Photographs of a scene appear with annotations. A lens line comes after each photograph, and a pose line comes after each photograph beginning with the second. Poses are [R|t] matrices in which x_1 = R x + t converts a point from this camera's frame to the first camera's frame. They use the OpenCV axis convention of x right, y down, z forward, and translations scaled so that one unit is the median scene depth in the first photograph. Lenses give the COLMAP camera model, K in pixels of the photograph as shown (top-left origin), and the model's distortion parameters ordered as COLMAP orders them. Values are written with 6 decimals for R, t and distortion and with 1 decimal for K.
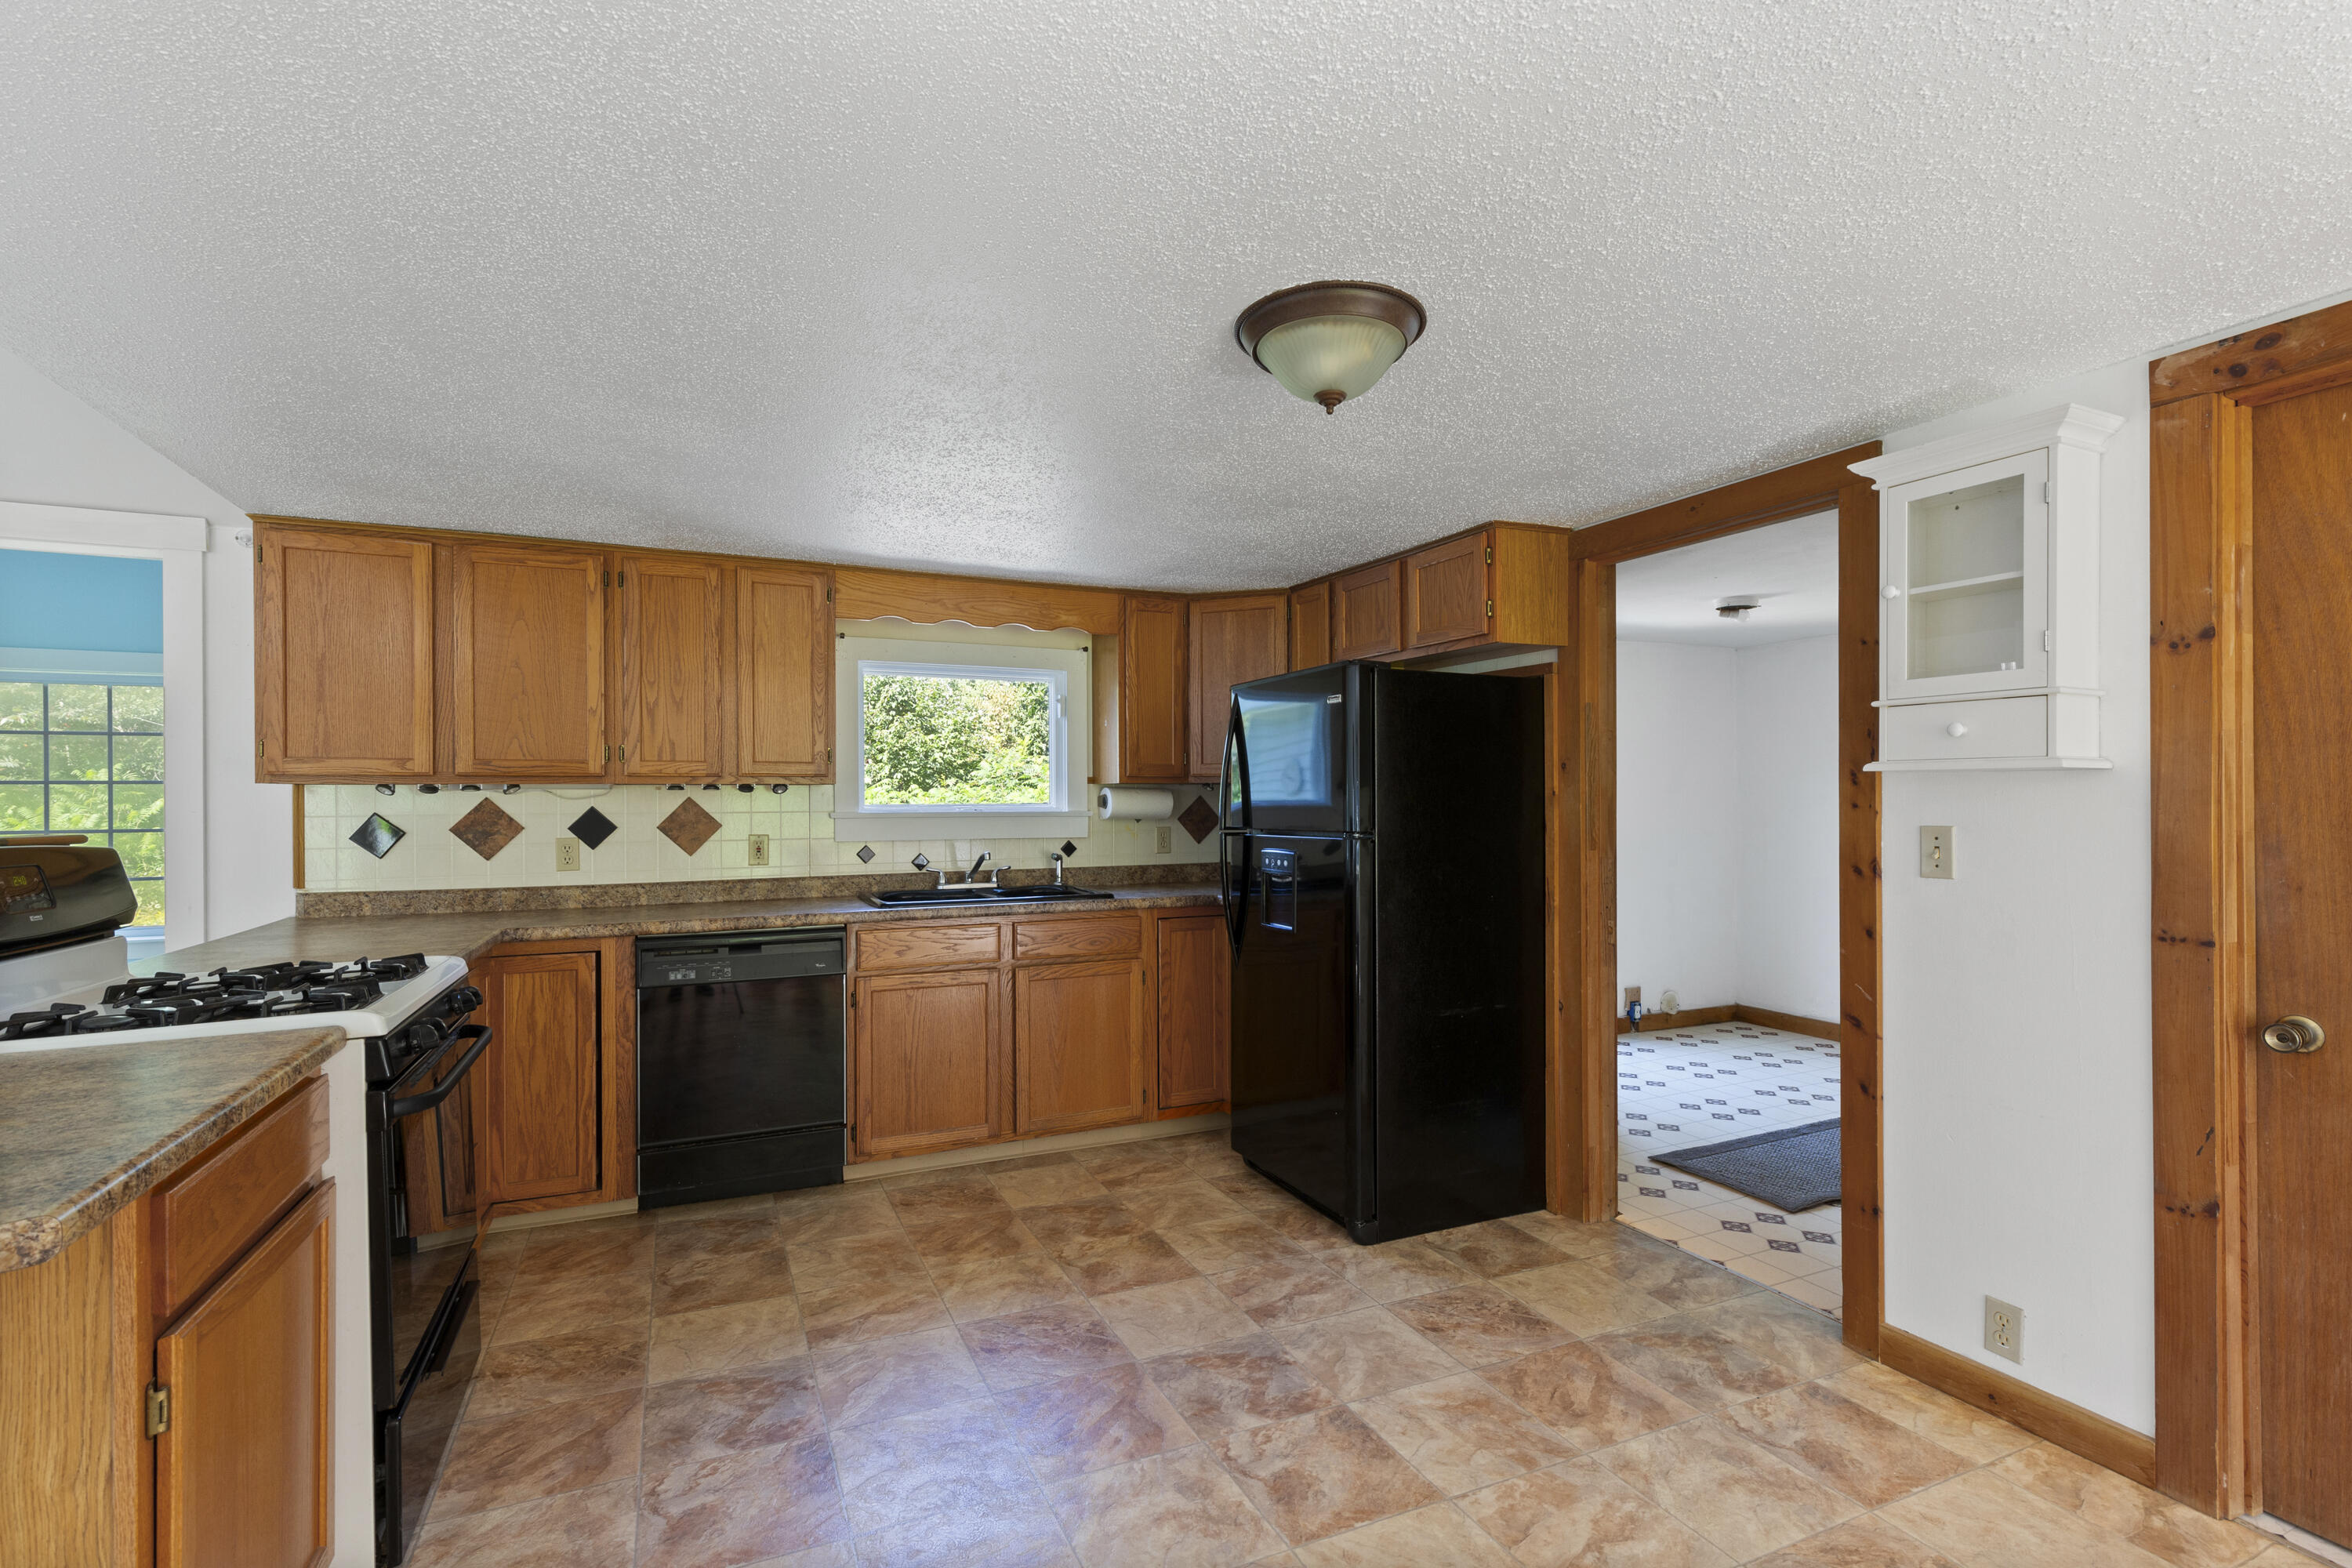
lens RADIAL K [[1063.6, 0, 1163.3], [0, 1063.6, 790.4], [0, 0, 1]] dist [0.001517, 0.000085]
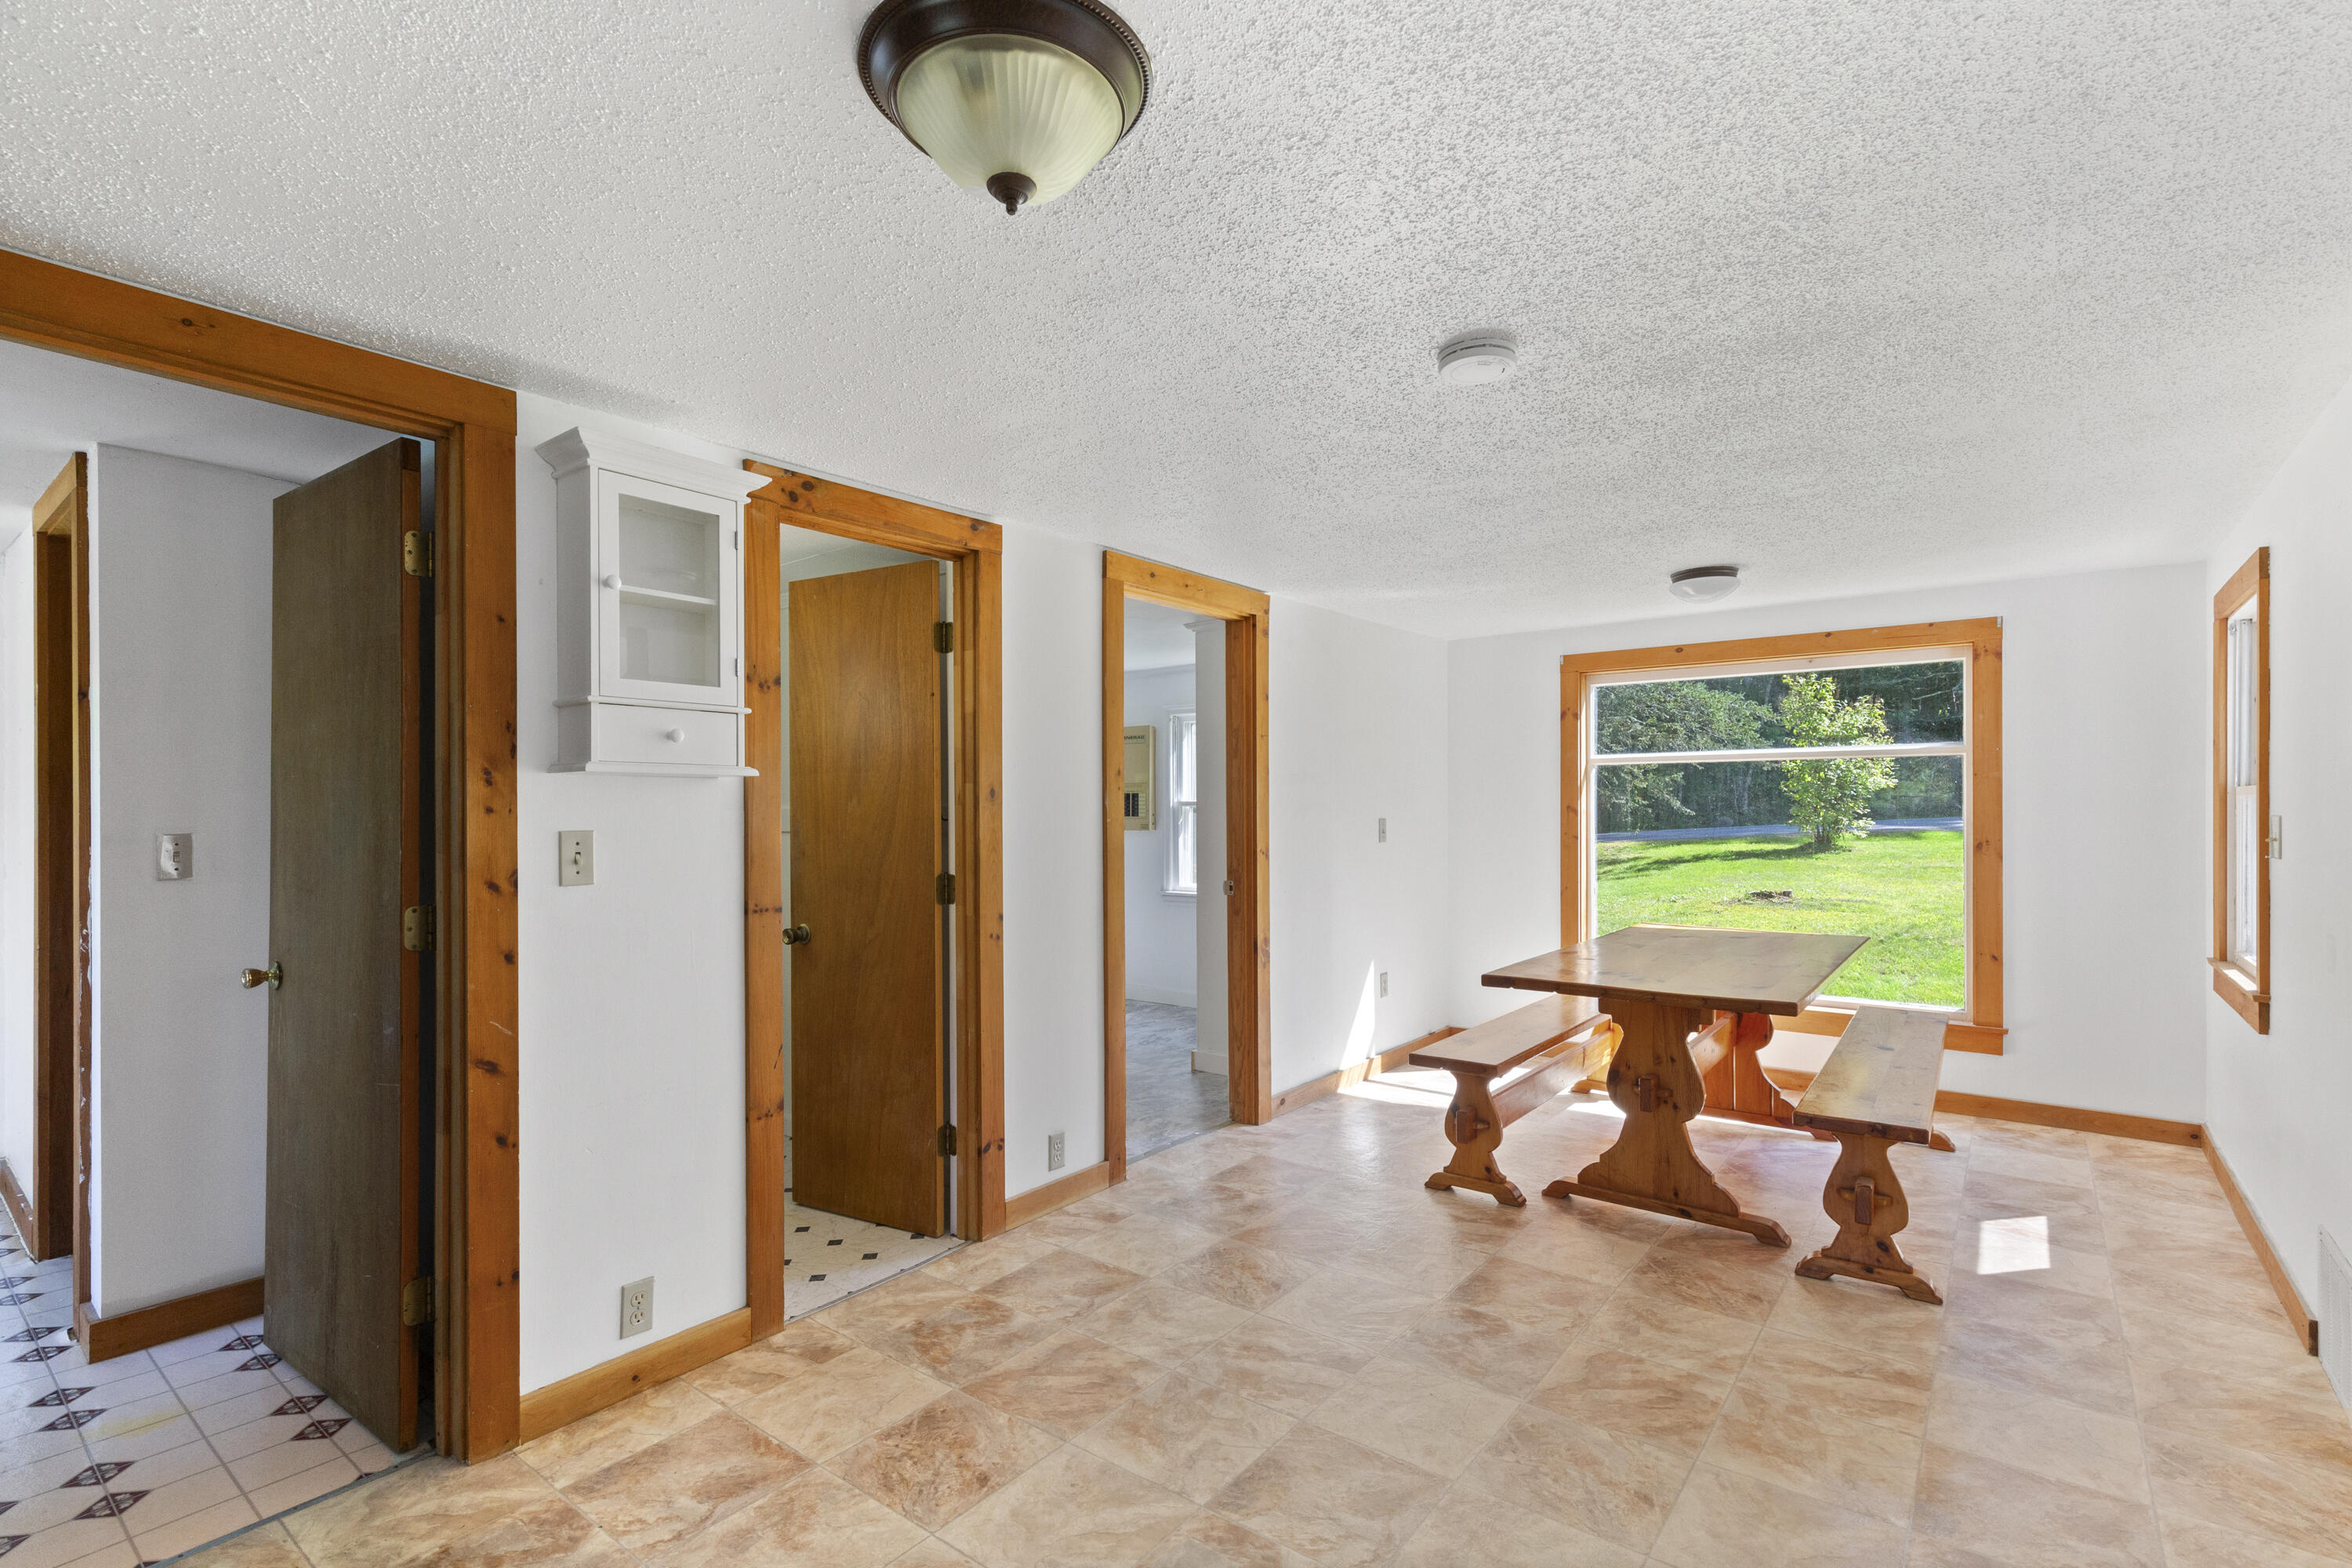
lens RADIAL K [[1075.6, 0, 1167.3], [0, 1075.6, 815.7], [0, 0, 1]] dist [-0.000741, 0.000018]
pose [[-0.470062, -0.000460, 0.882633, -0.251396], [-0.001325, 0.999999, -0.000185, 0.012935], [-0.882633, -0.001256, -0.470062, 0.663838]]
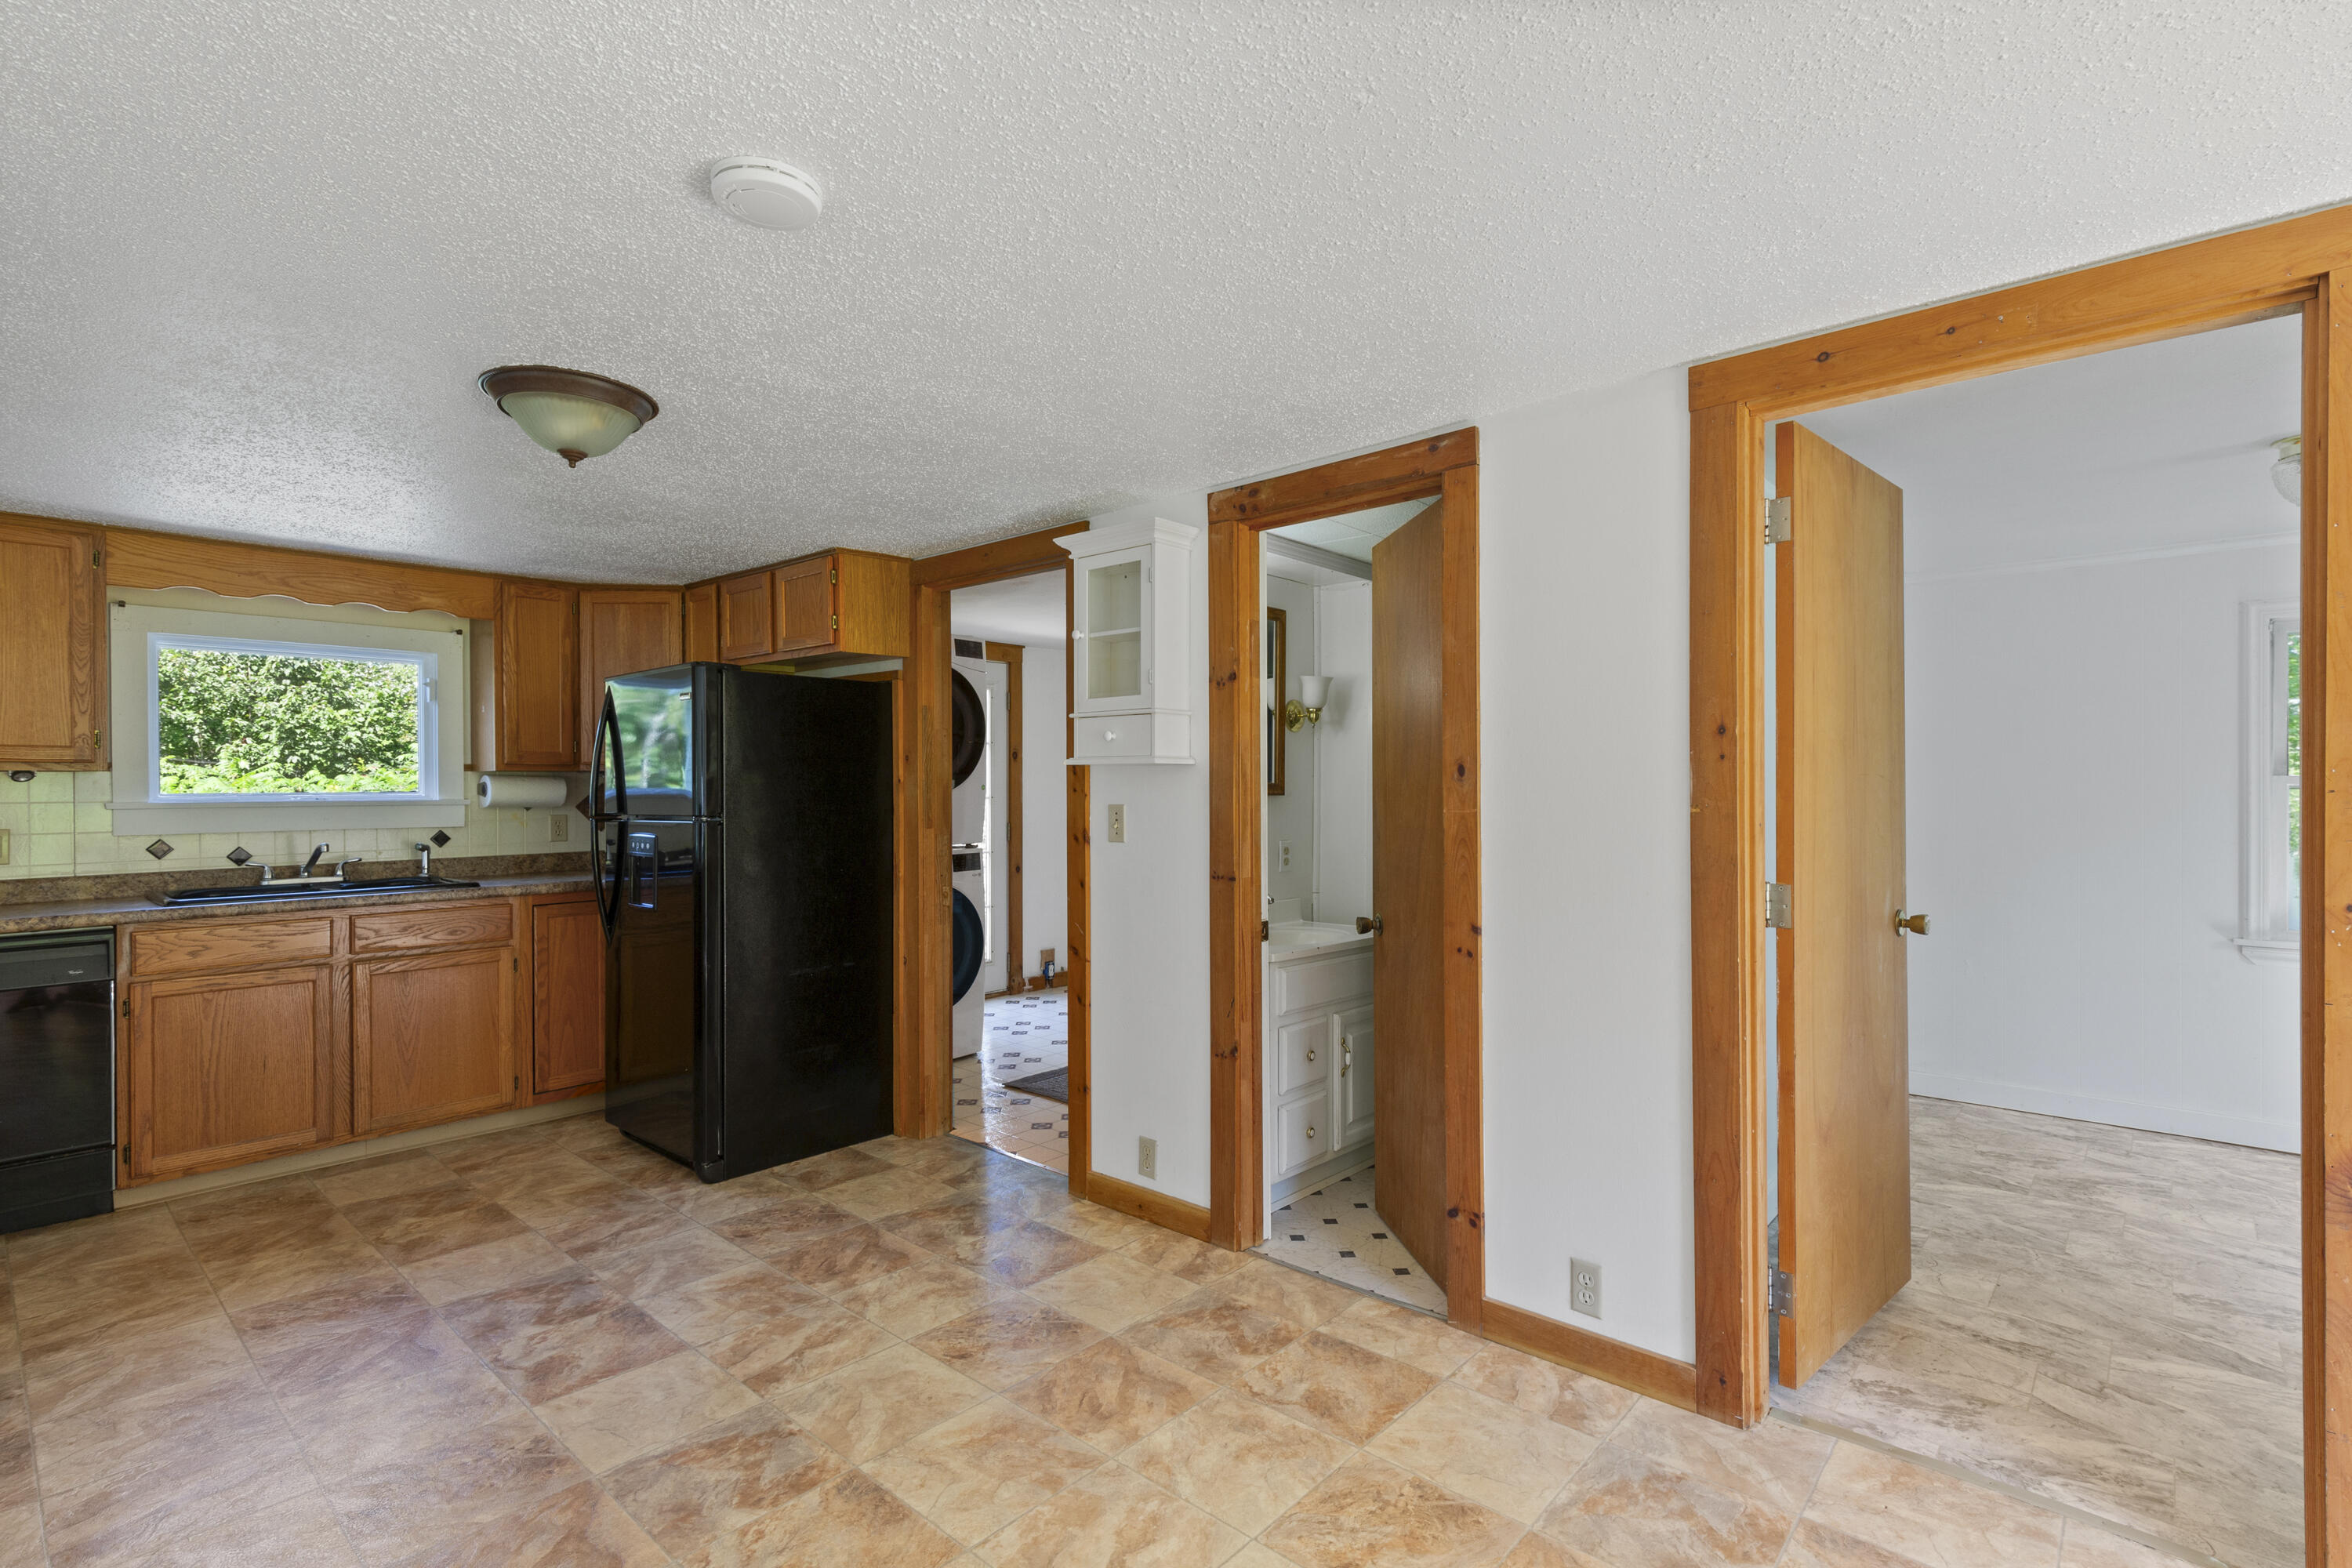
lens RADIAL K [[1090.5, 0, 1179.7], [0, 1090.5, 780.4], [0, 0, 1]] dist [-0.000102, 0.000295]
pose [[0.911556, -0.000234, 0.411175, 0.146610], [-0.000923, 0.999996, 0.002617, -0.001232], [-0.411174, -0.002765, 0.911552, -0.220685]]
